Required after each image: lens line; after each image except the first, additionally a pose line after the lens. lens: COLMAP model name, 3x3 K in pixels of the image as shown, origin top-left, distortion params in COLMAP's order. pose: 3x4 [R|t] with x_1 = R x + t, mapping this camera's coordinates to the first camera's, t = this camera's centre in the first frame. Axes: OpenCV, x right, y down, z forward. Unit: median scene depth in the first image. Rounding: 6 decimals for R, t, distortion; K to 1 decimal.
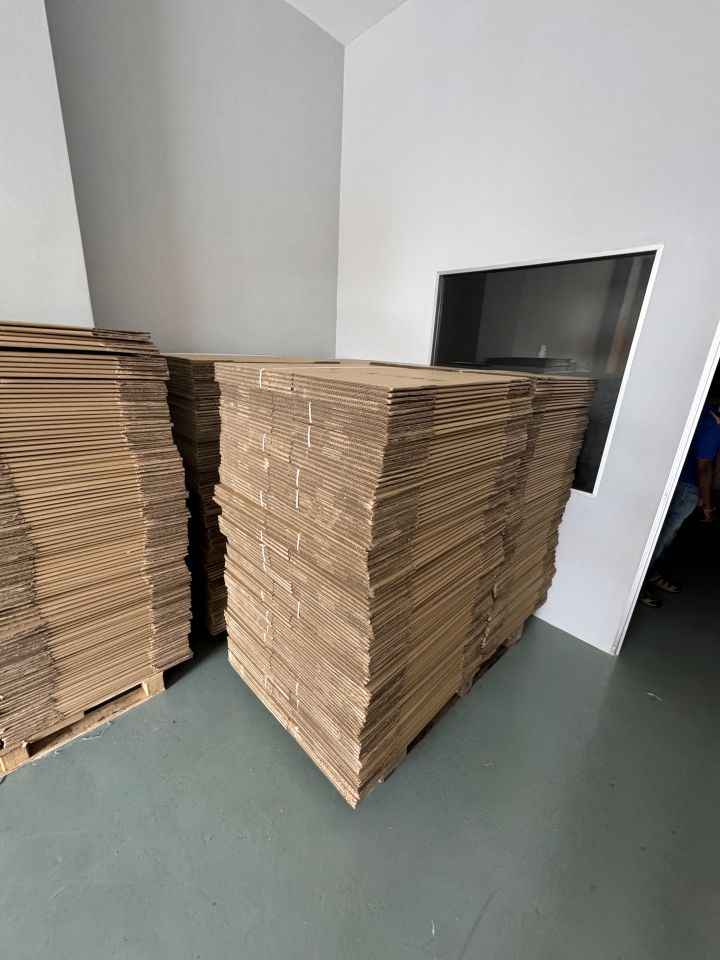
lens RADIAL K [[381.4, 0, 360.0], [0, 381.4, 480.0], [0, 0, 1]] dist [-0.014809, -0.000232]
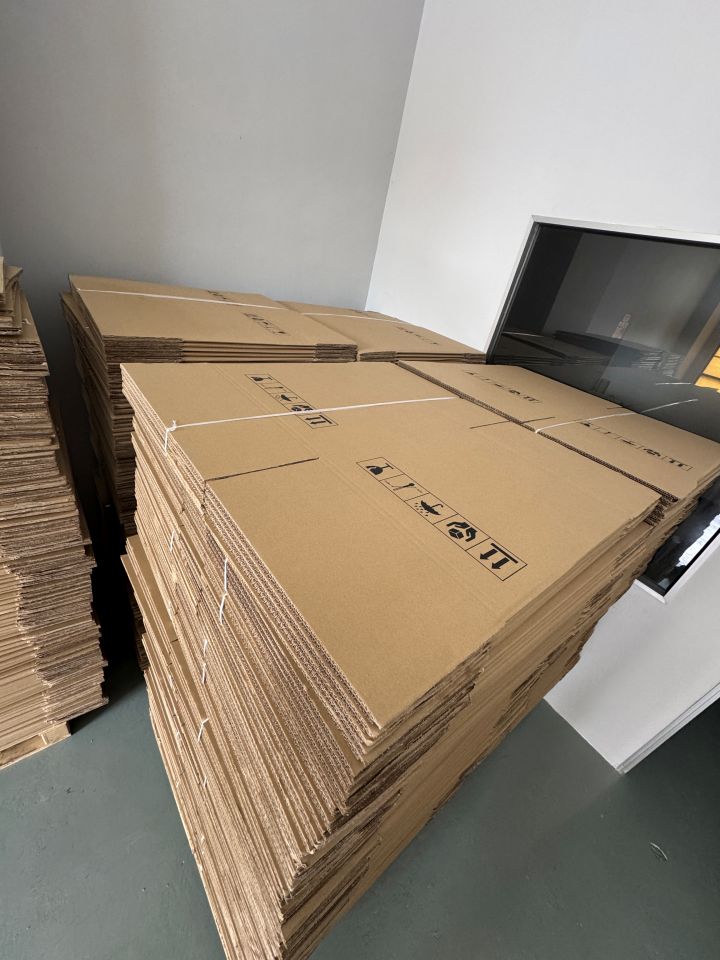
lens RADIAL K [[381.4, 0, 360.0], [0, 381.4, 480.0], [0, 0, 1]] dist [-0.014809, -0.000232]
pose [[0.981507, 0.190417, -0.019645, 0.011658], [-0.182725, 0.962530, 0.200370, -0.279088], [0.057062, -0.193074, 0.979523, 0.377971]]
